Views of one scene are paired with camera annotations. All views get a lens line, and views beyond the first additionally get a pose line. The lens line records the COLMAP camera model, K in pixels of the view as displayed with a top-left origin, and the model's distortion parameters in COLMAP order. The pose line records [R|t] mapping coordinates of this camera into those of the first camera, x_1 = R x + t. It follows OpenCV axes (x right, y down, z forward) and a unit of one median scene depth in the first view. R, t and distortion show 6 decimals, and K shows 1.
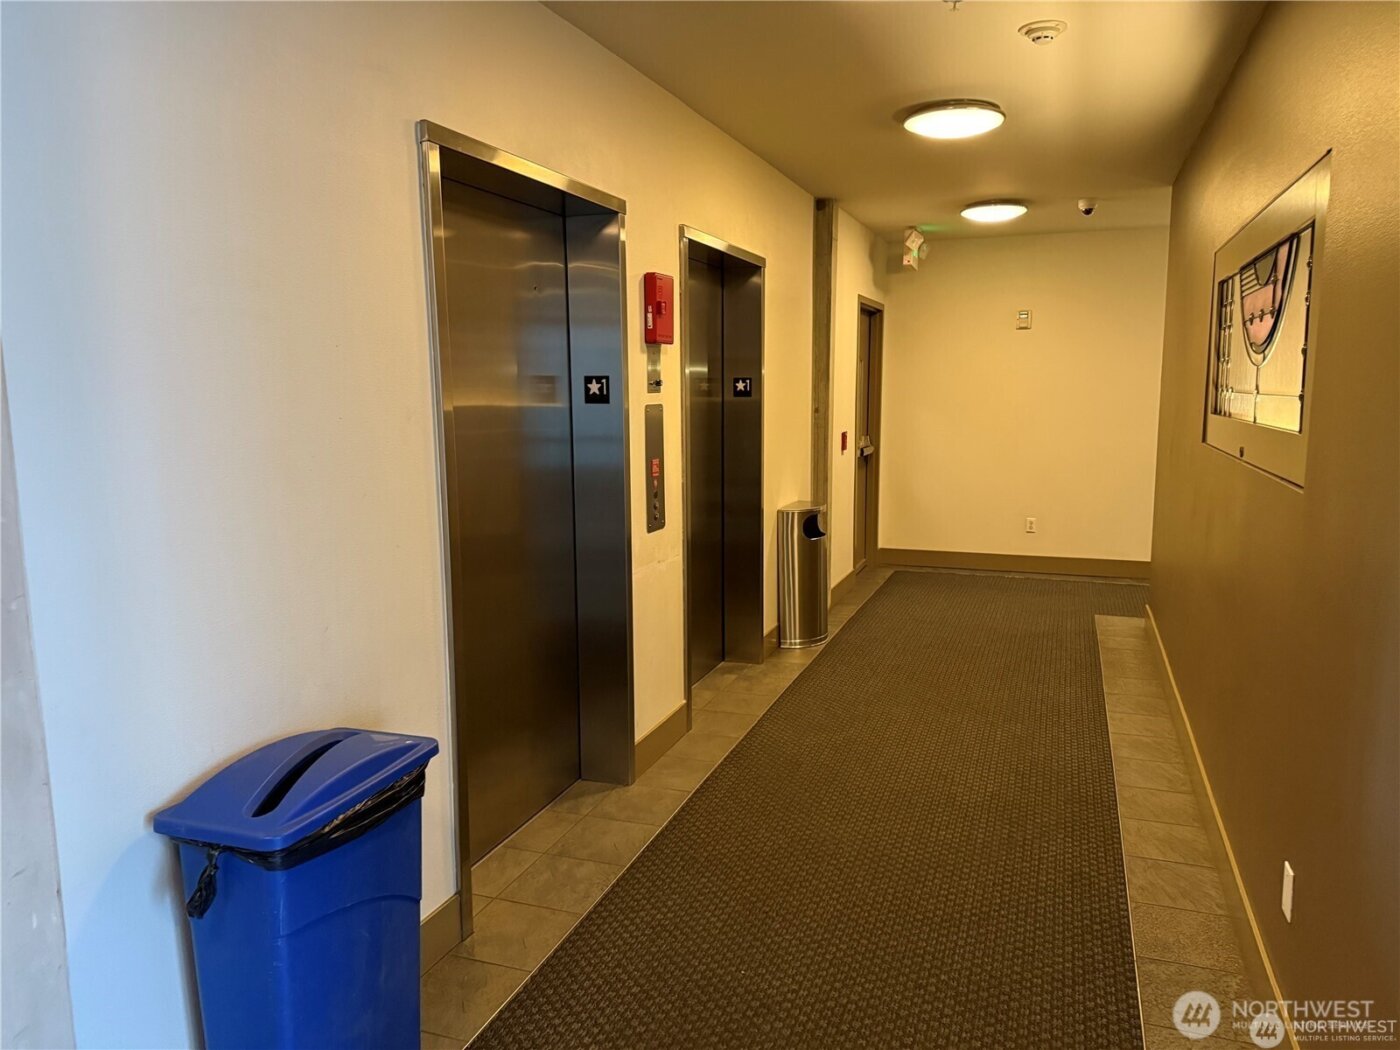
lens RADIAL K [[981.4, 0, 700.0], [0, 981.4, 525.0], [0, 0, 1]] dist [0.111362, -0.216864]
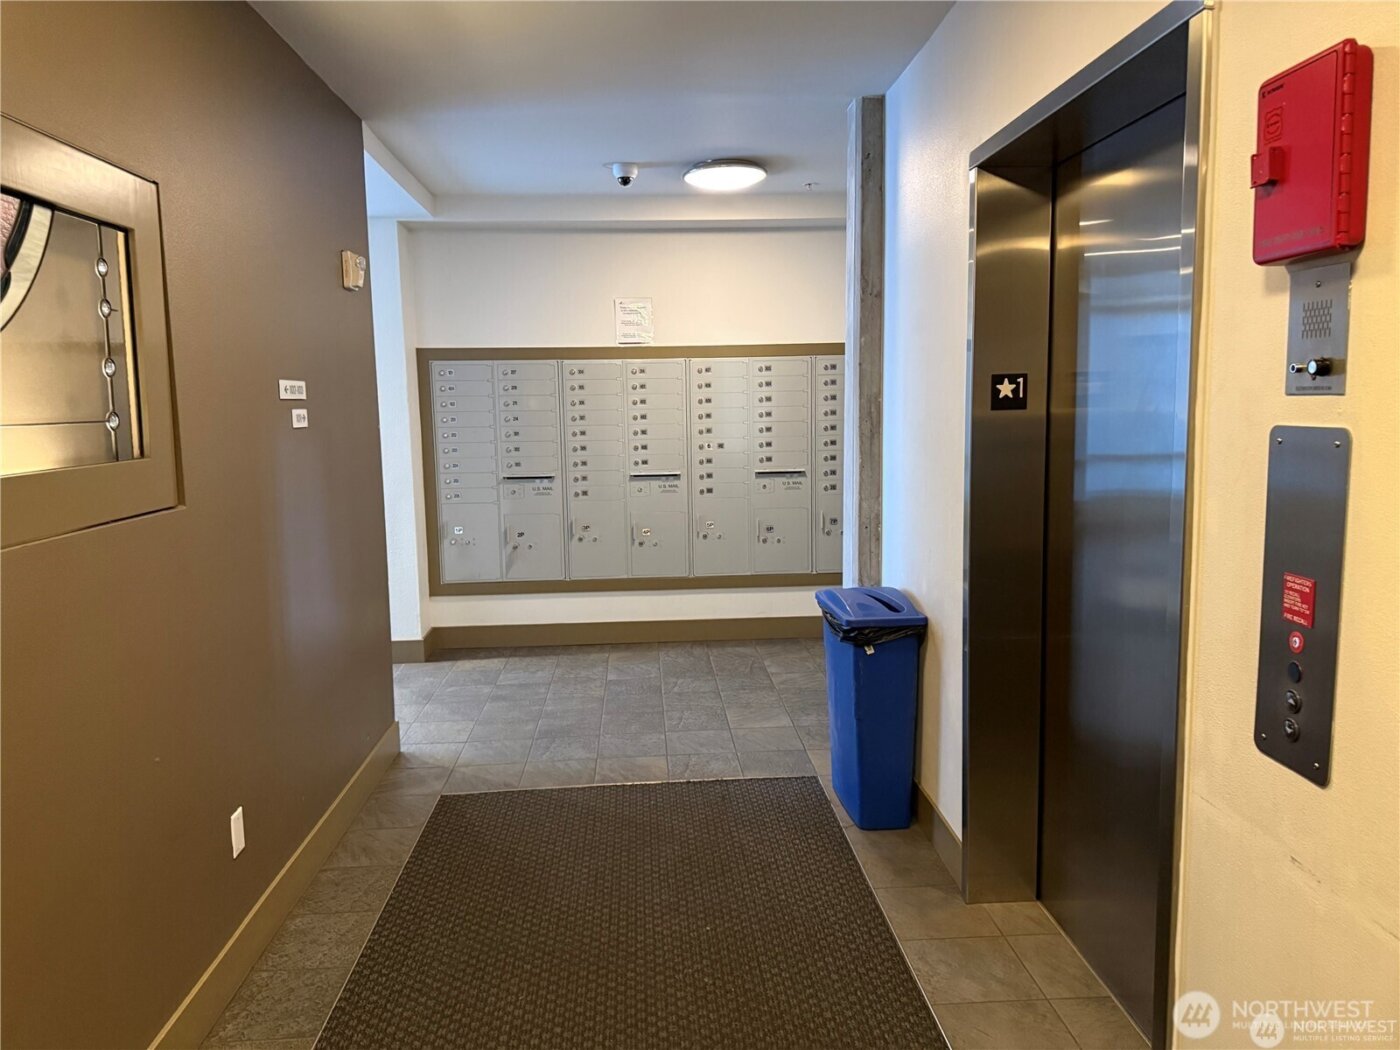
lens RADIAL K [[981.4, 0, 700.0], [0, 981.4, 525.0], [0, 0, 1]] dist [0.111362, -0.216864]
pose [[-0.913705, 0.072731, -0.399816, 0.384445], [-0.033327, 0.967129, 0.252093, -0.216751], [0.405009, 0.243663, -0.881247, 1.557734]]
